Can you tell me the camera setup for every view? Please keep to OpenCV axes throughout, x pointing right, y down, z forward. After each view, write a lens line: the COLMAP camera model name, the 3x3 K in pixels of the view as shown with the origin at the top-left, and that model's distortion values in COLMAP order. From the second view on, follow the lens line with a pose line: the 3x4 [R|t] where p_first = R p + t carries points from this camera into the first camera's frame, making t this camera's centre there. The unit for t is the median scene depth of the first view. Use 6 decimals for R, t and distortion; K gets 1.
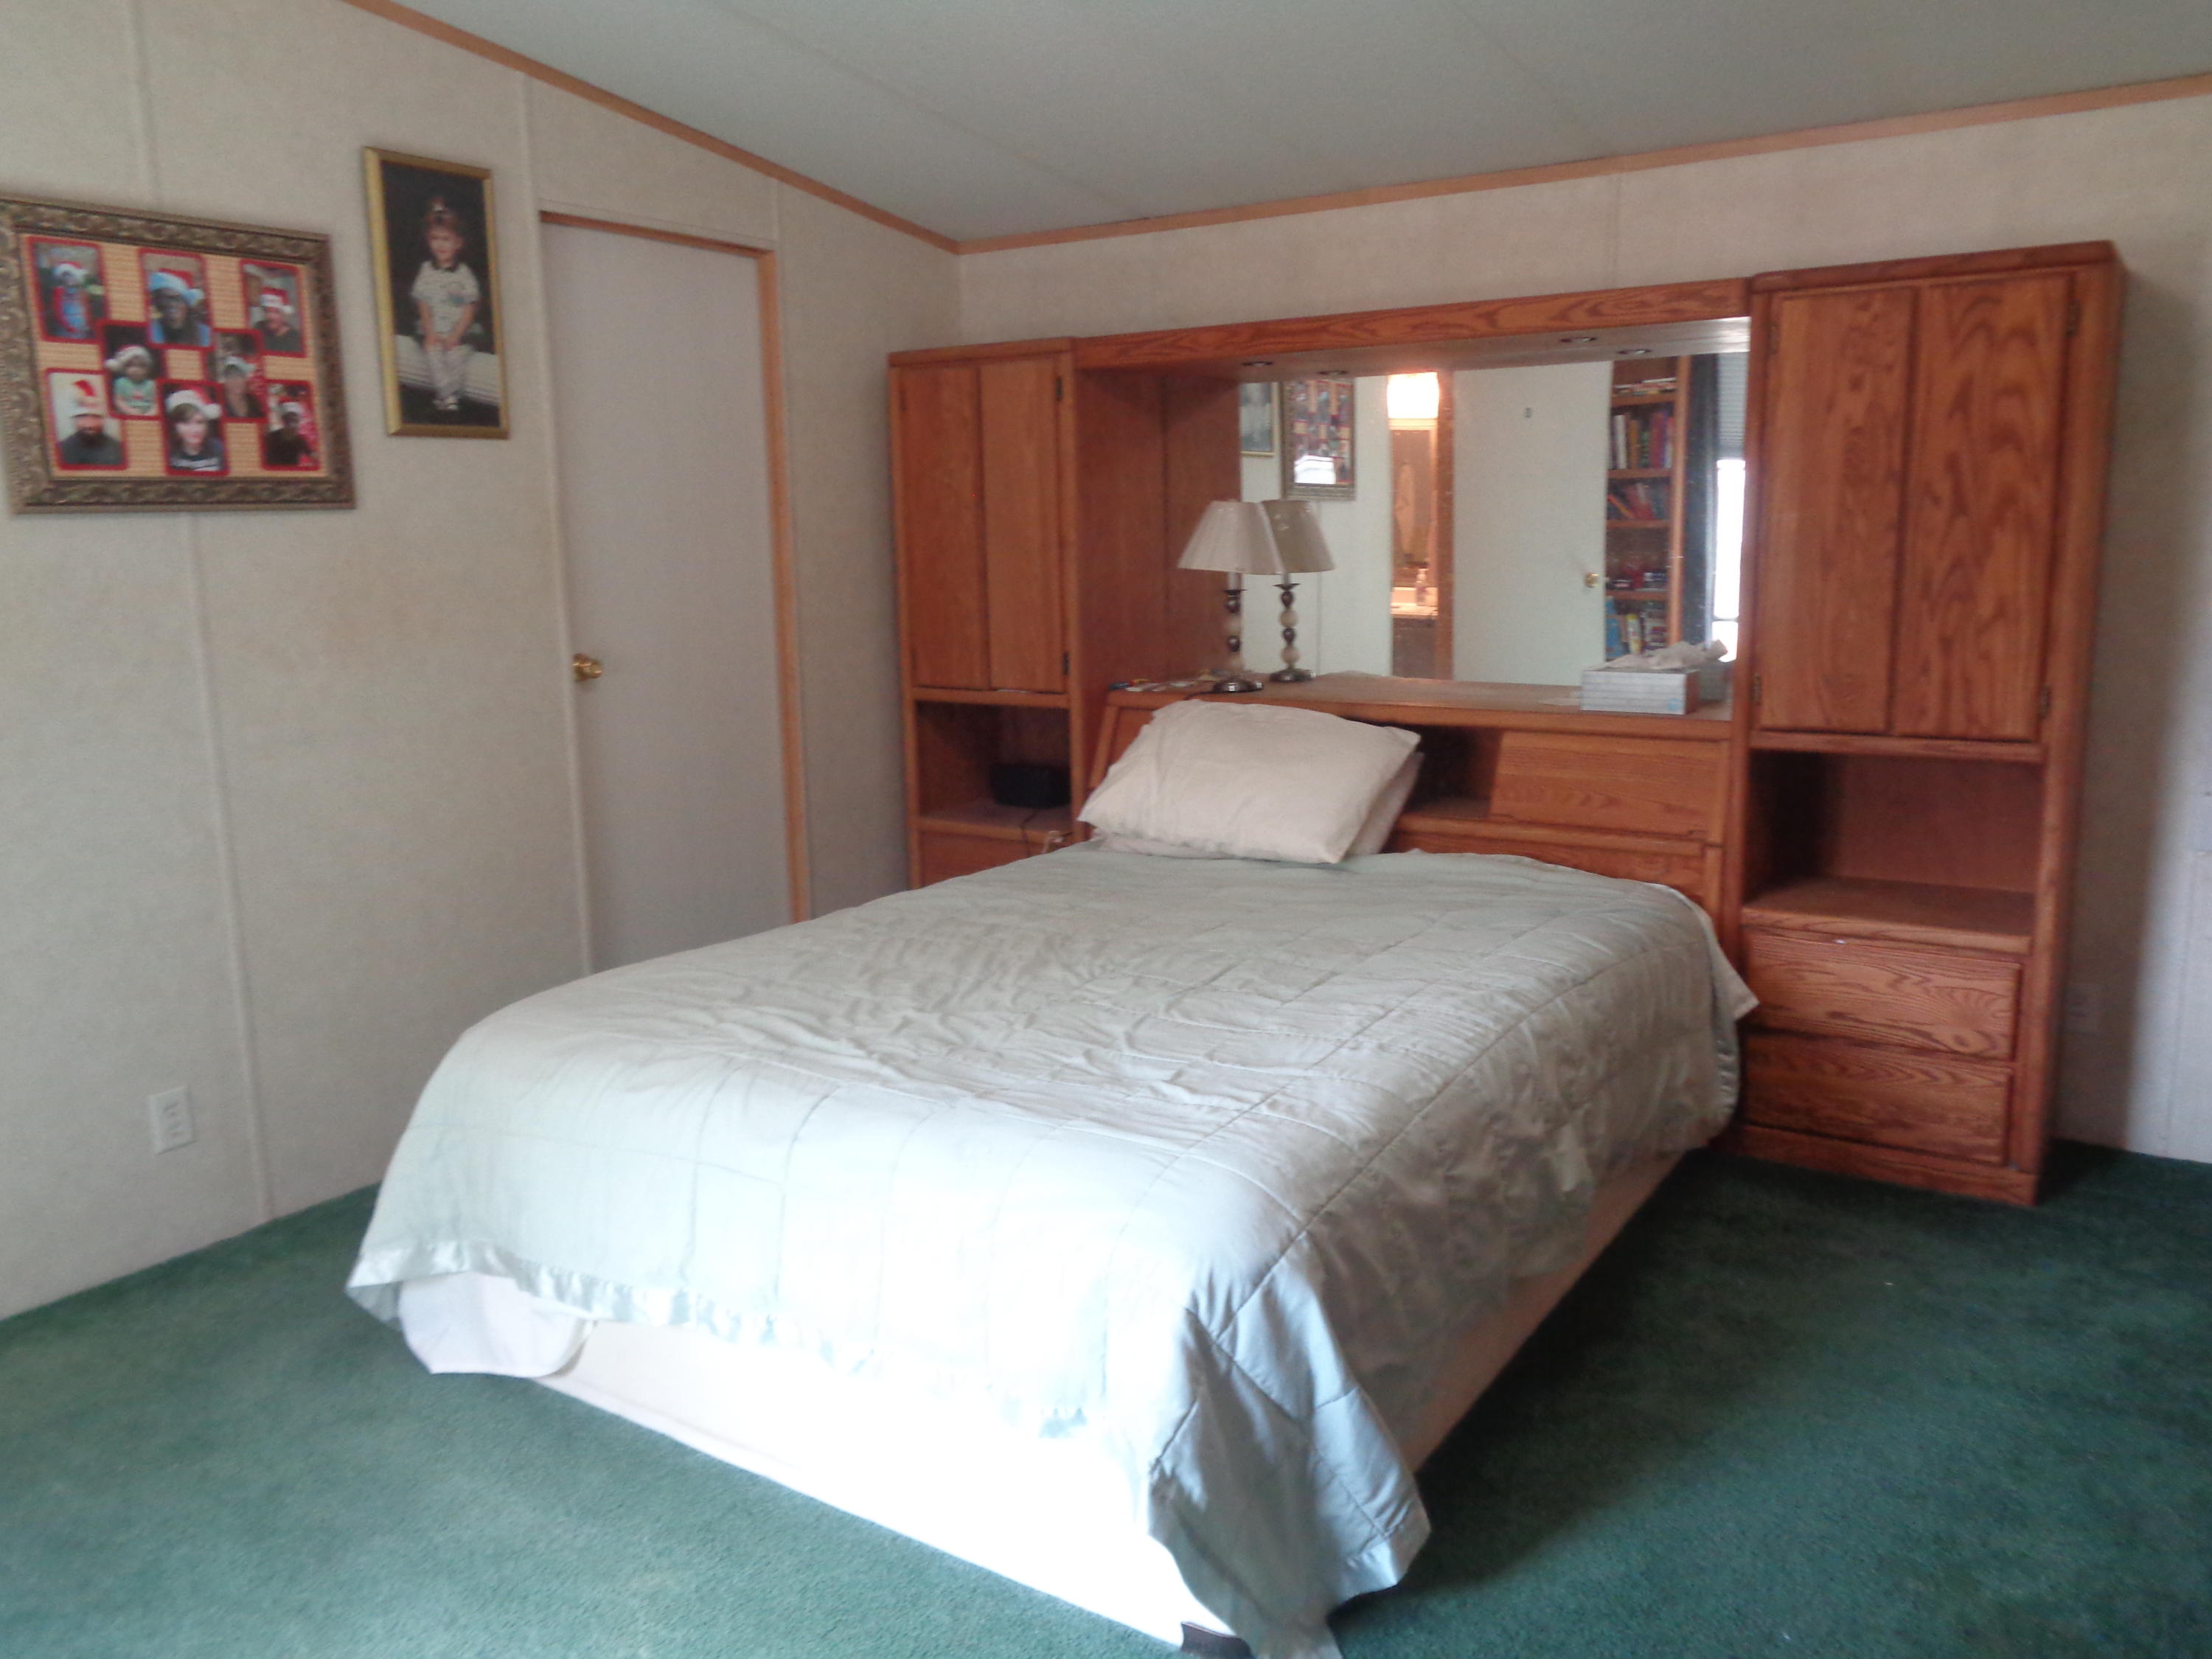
lens RADIAL K [[1636.6, 0, 1119.2], [0, 1636.6, 821.4], [0, 0, 1]] dist [0.007422, 0.003012]
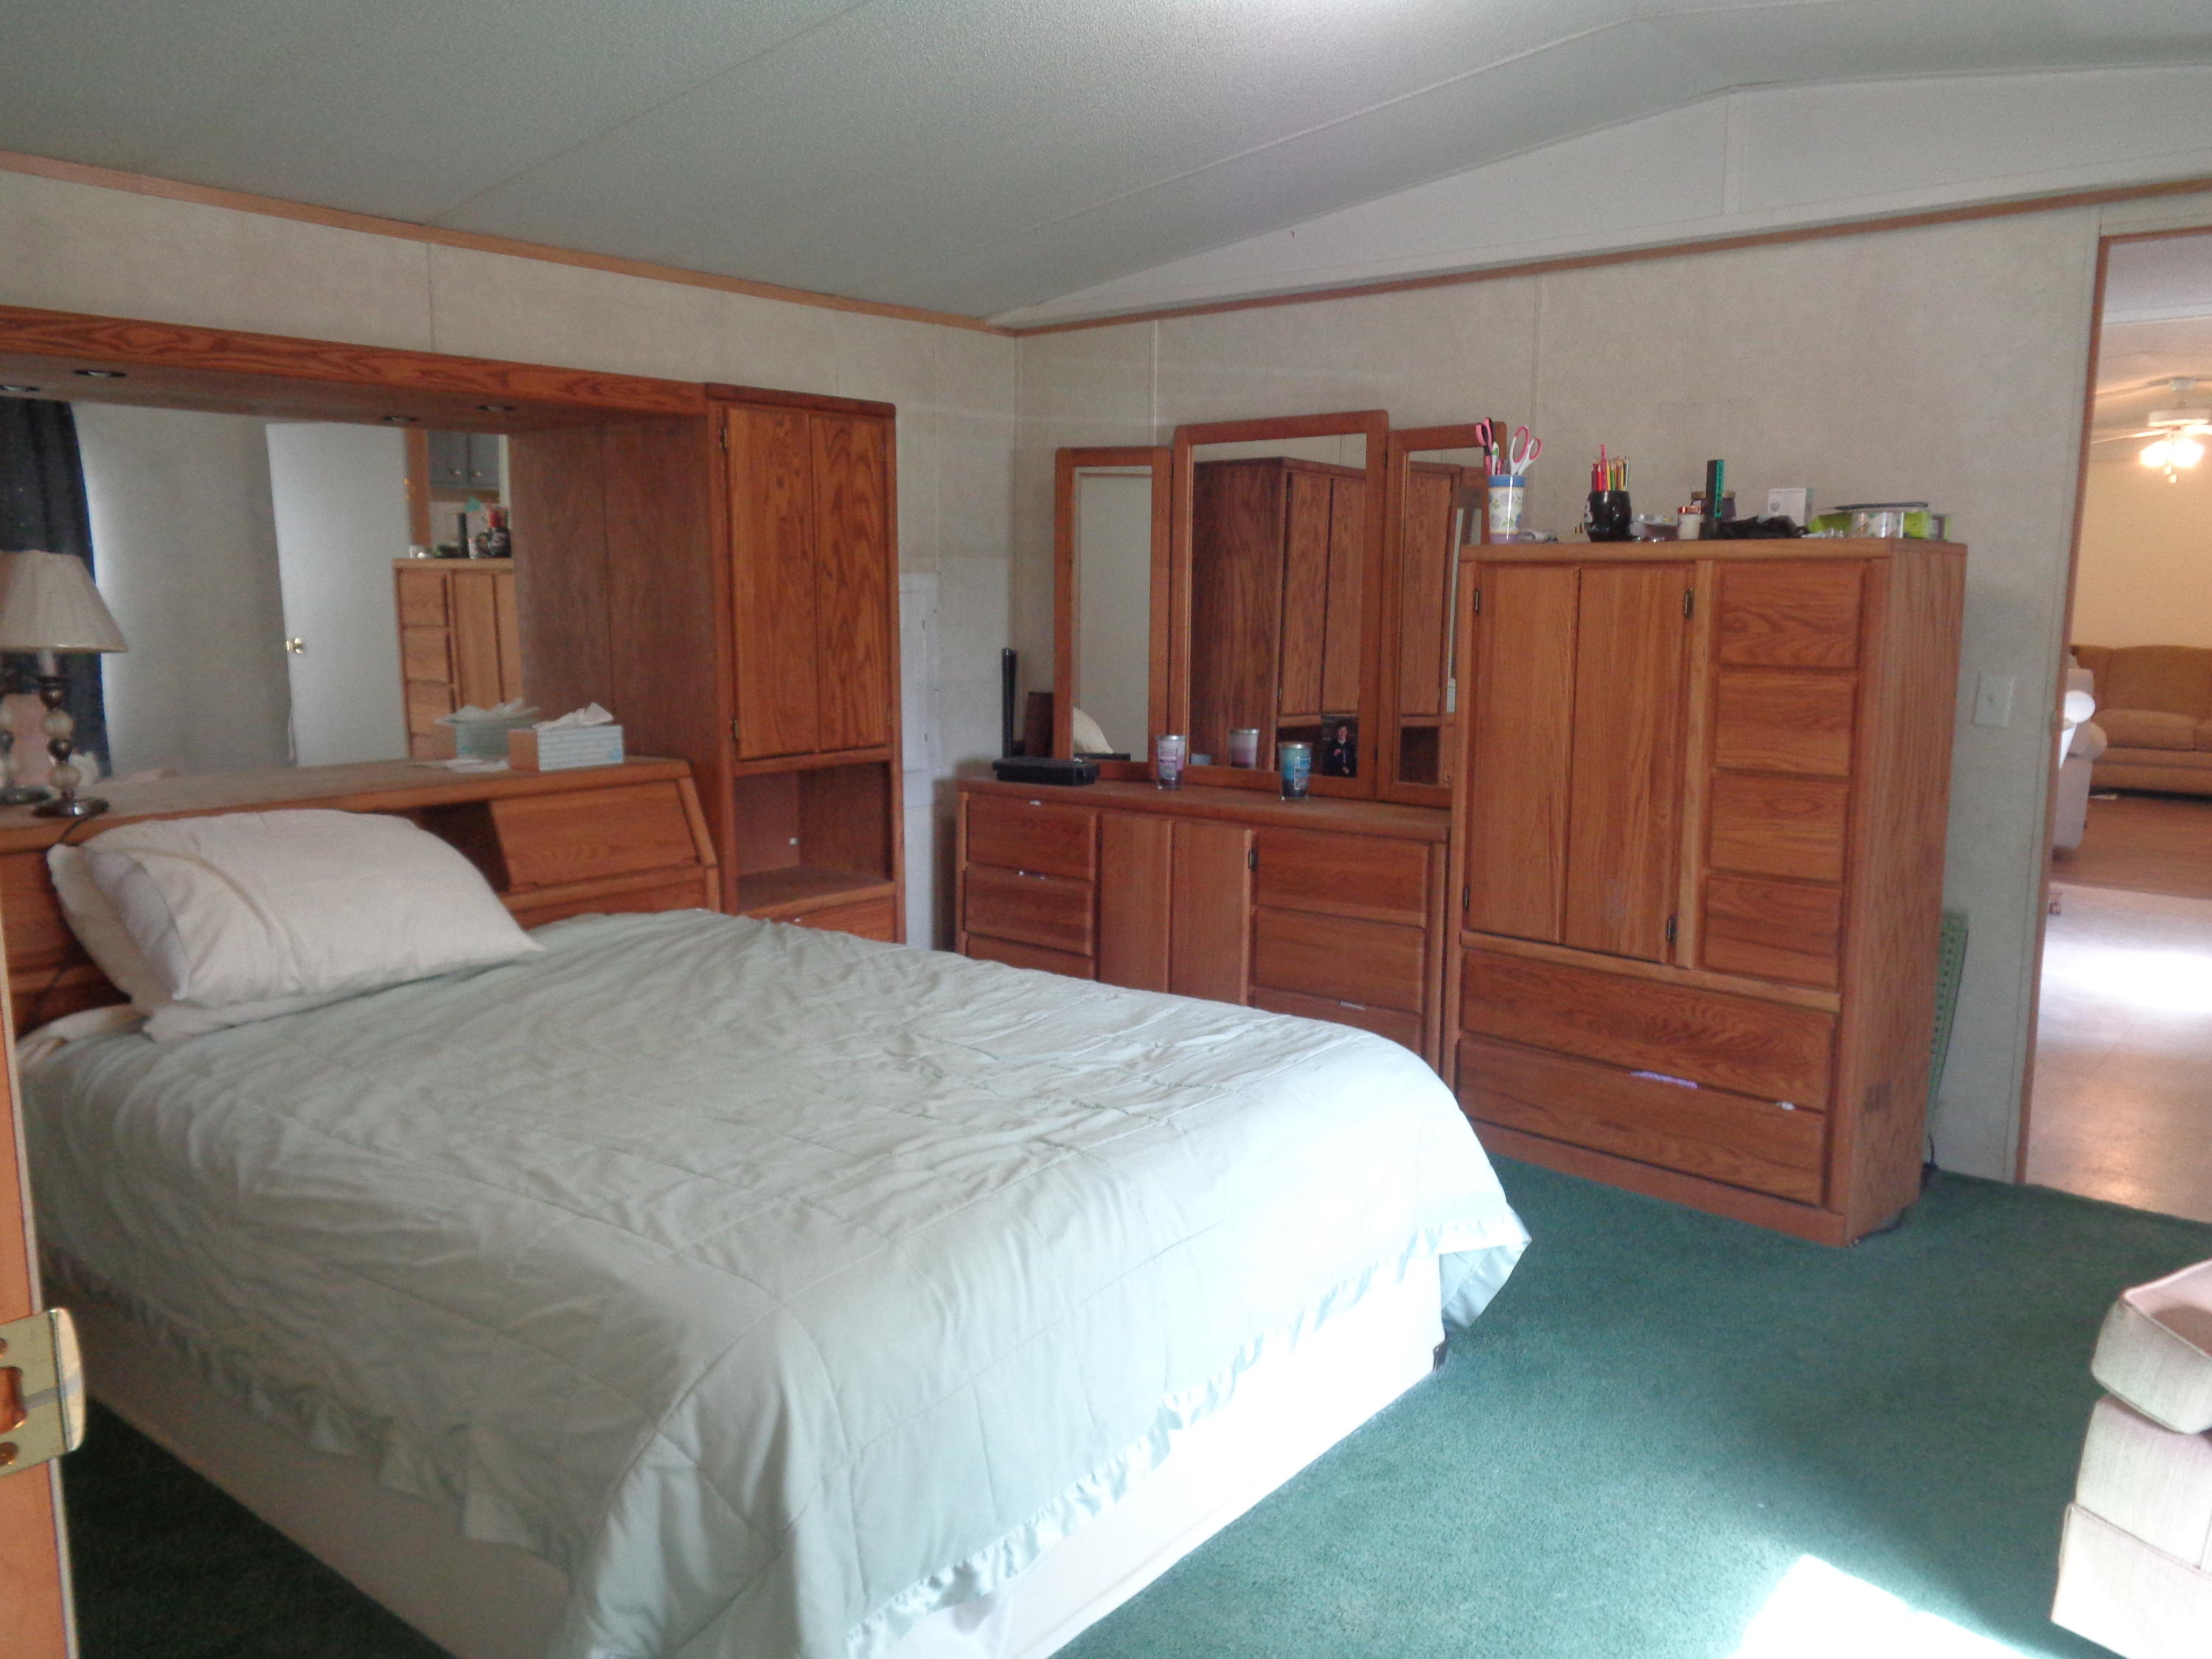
lens RADIAL K [[1636.6, 0, 1119.2], [0, 1636.6, 821.4], [0, 0, 1]] dist [0.007422, 0.003012]
pose [[0.116703, -0.125065, 0.985261, -0.814039], [0.179391, 0.978377, 0.102942, -0.092458], [-0.976831, 0.164734, 0.136615, 0.612291]]
